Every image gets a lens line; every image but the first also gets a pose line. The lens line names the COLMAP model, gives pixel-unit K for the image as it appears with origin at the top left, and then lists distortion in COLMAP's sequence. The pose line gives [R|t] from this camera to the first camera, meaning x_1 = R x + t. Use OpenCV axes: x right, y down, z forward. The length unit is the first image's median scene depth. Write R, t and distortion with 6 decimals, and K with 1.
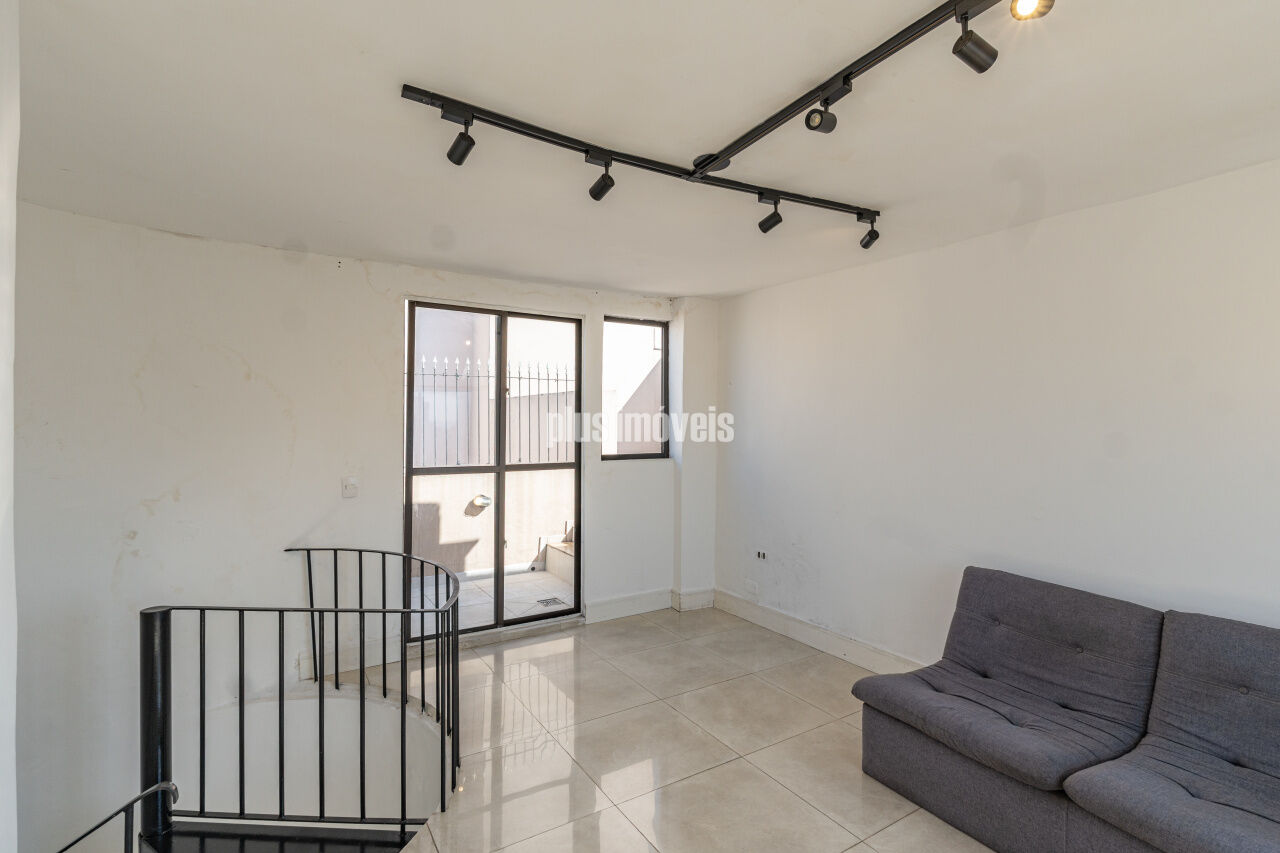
lens RADIAL K [[588.0, 0, 637.4], [0, 588.0, 416.7], [0, 0, 1]] dist [-0.007888, 0.000180]
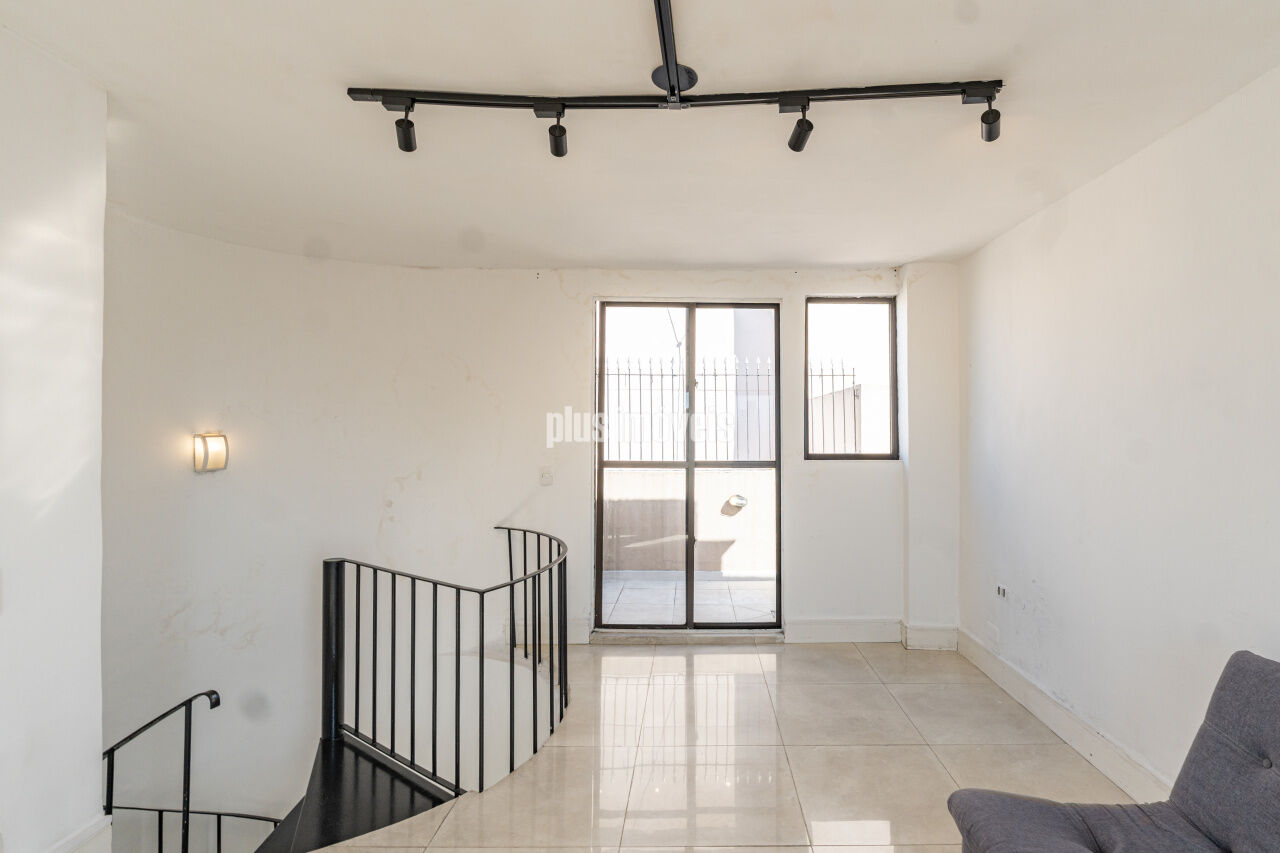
lens RADIAL K [[591.7, 0, 640.0], [0, 591.7, 404.5], [0, 0, 1]] dist [-0.008716, 0.000427]
pose [[0.859571, -0.018814, -0.510670, 0.198589], [0.005374, 0.999600, -0.027781, 0.016162], [0.510989, 0.021136, 0.859328, 0.115052]]
